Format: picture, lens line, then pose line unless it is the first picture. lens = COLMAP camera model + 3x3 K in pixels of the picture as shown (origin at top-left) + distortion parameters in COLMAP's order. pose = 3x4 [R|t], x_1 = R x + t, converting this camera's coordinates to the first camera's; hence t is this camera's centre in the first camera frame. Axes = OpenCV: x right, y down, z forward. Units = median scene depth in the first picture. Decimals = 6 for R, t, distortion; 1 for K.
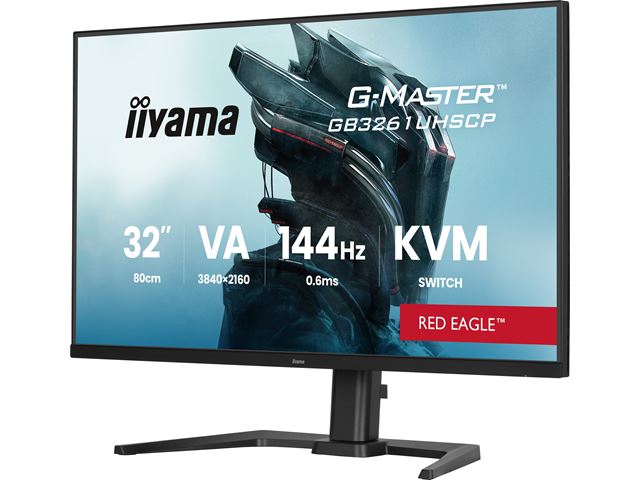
lens RADIAL K [[2280.0, 0, 318.9], [0, 2280.0, 233.9], [0, 0, 1]] dist [-0.014336, 0.000000]
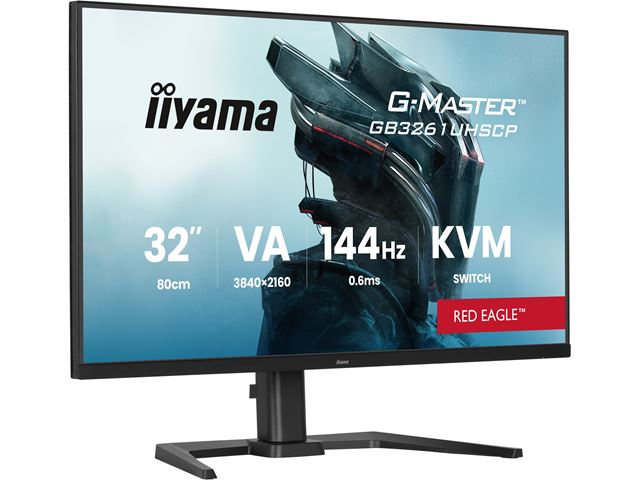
lens RADIAL K [[2280.0, 0, 321.1], [0, 2280.0, 244.6], [0, 0, 1]] dist [-0.014336, 0.000000]
pose [[0.354464, -0.011943, 0.934993, -0.951495], [0.001023, 0.999923, 0.012385, -0.007946], [-0.935069, -0.003433, 0.354449, 0.659751]]
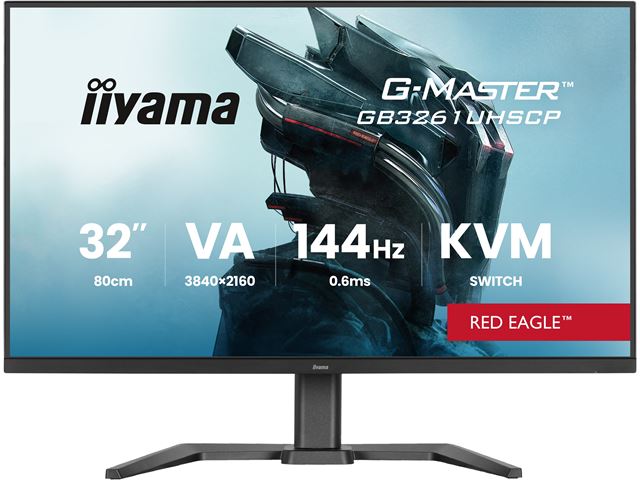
lens RADIAL K [[2280.0, 0, 319.7], [0, 2280.0, 241.3], [0, 0, 1]] dist [-0.014336, 0.000000]
pose [[0.822280, -0.010648, 0.568984, -0.548753], [0.000730, 0.999844, 0.017658, -0.012793], [-0.569083, -0.014104, 0.822159, 0.227496]]
